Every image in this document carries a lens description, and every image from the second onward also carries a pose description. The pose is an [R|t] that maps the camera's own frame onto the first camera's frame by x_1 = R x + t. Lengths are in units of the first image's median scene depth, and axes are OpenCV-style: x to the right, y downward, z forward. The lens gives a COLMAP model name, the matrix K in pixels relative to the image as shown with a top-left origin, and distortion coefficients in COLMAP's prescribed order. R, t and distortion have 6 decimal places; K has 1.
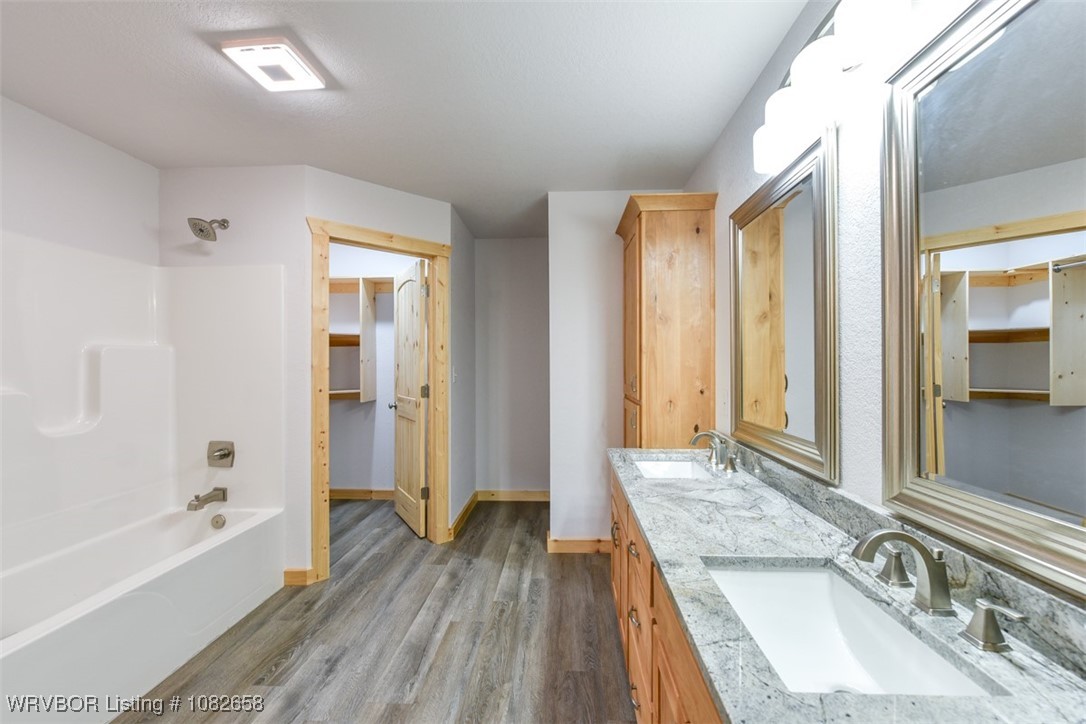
lens RADIAL K [[432.9, 0, 537.4], [0, 432.9, 359.8], [0, 0, 1]] dist [-0.004386, -0.000701]
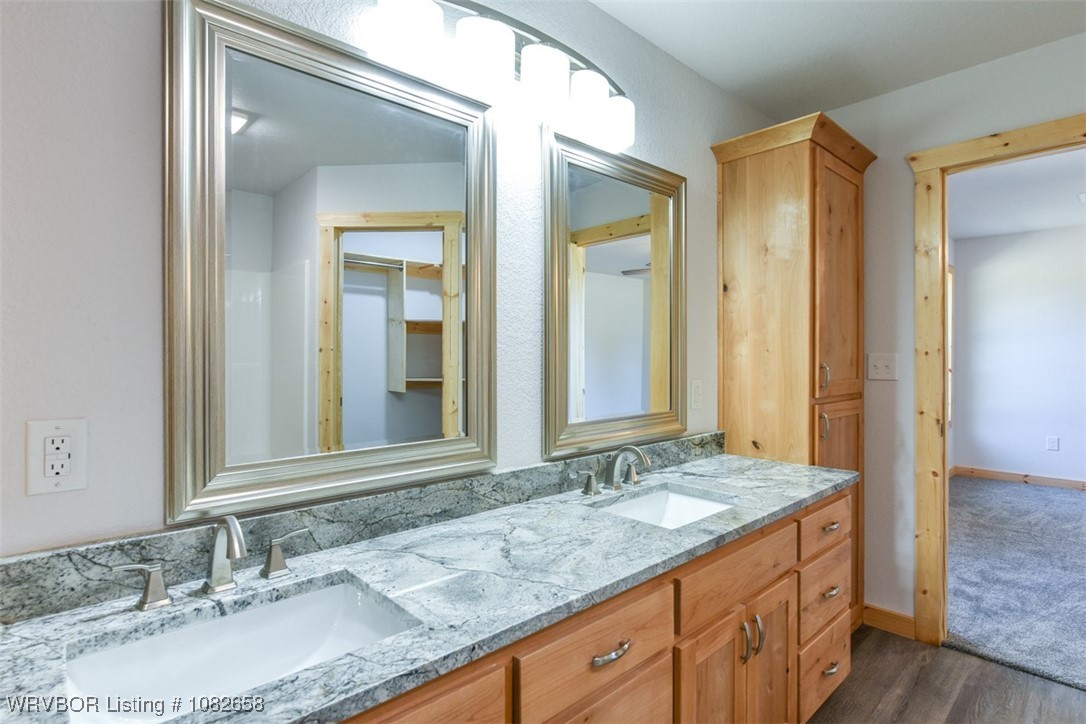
lens RADIAL K [[546.2, 0, 536.6], [0, 546.2, 361.8], [0, 0, 1]] dist [0.002116, 0.000041]
pose [[-0.729060, -0.000177, 0.684450, -0.282101], [-0.001862, 0.999997, -0.001725, 0.050808], [-0.684447, -0.002532, -0.729058, 2.126126]]
